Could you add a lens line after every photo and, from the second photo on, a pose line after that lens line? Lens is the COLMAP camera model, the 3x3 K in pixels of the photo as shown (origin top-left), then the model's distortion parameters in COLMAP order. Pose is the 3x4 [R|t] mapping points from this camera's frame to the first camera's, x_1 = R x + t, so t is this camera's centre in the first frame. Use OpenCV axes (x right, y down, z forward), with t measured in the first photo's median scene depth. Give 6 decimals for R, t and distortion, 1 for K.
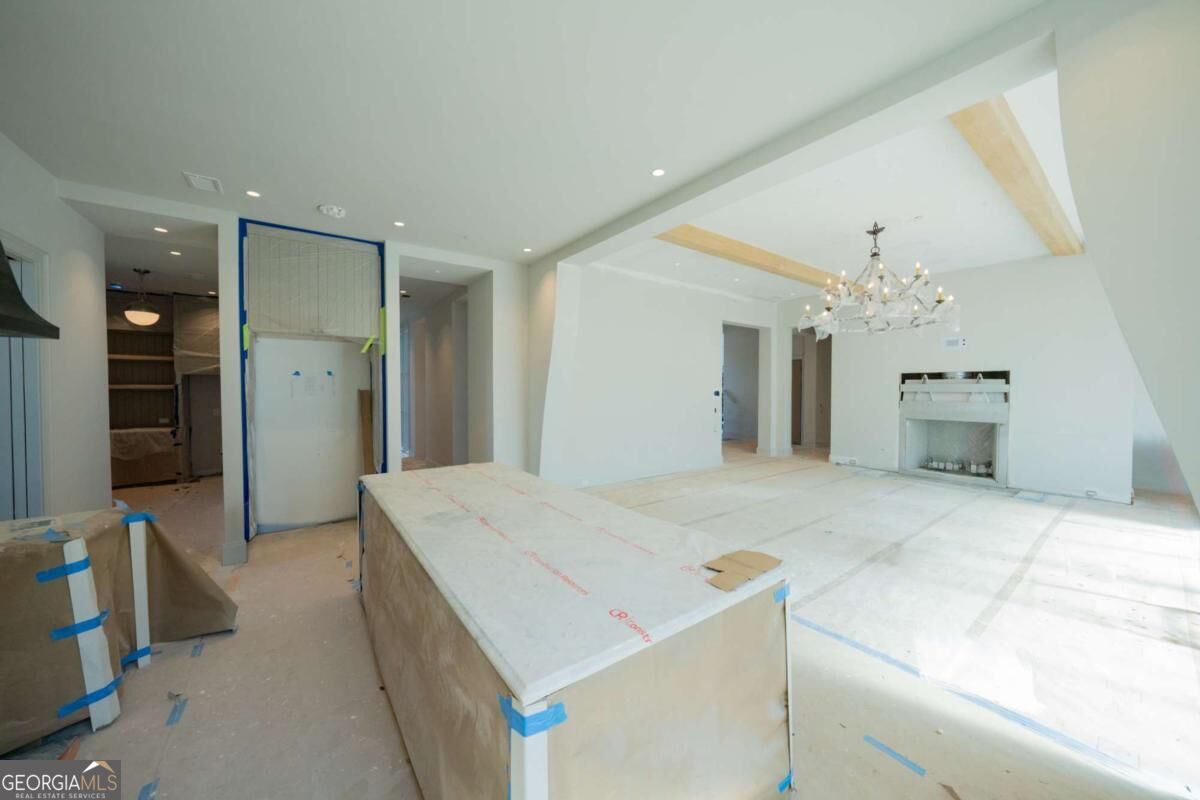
lens RADIAL K [[415.5, 0, 603.6], [0, 415.5, 399.0], [0, 0, 1]] dist [-0.010598, 0.000877]
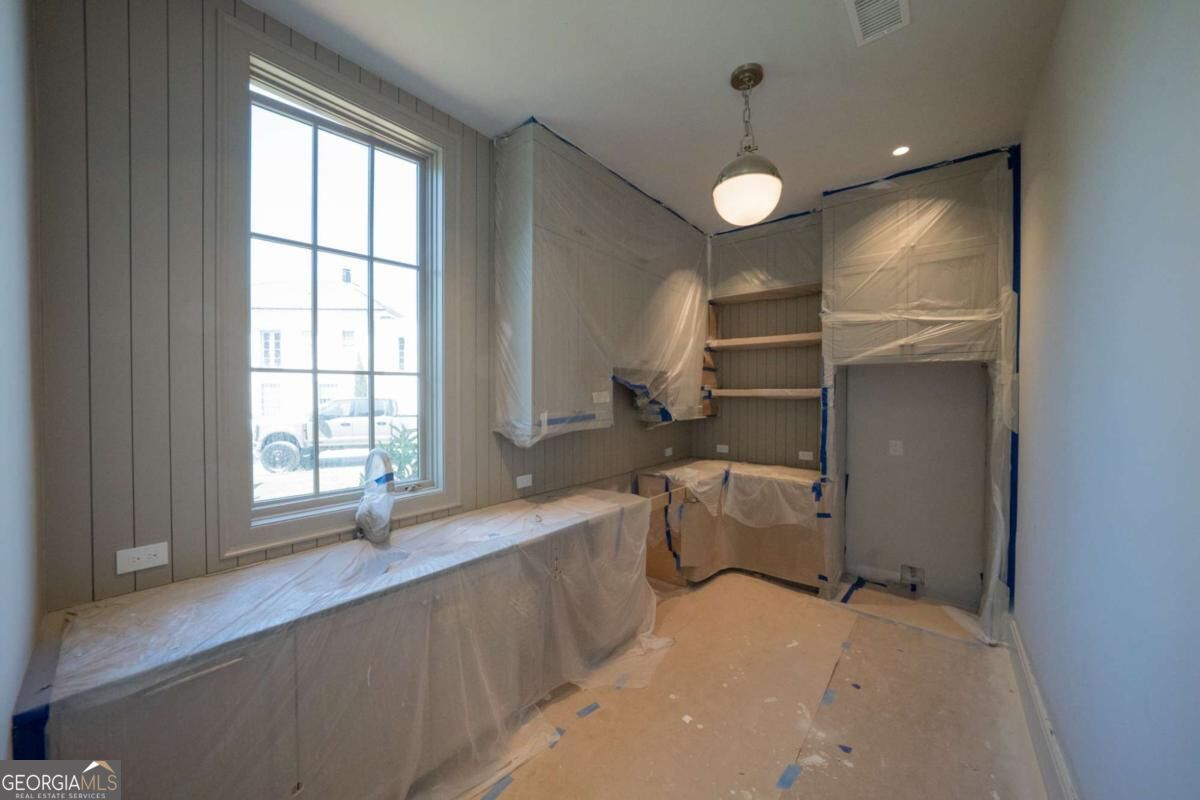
lens RADIAL K [[415.5, 0, 596.7], [0, 415.5, 398.1], [0, 0, 1]] dist [-0.010598, 0.000877]
pose [[0.242831, 0.009366, -0.970023, -0.641717], [-0.023224, 0.999723, 0.003839, -0.019030], [0.969791, 0.021596, 0.242981, 0.631233]]
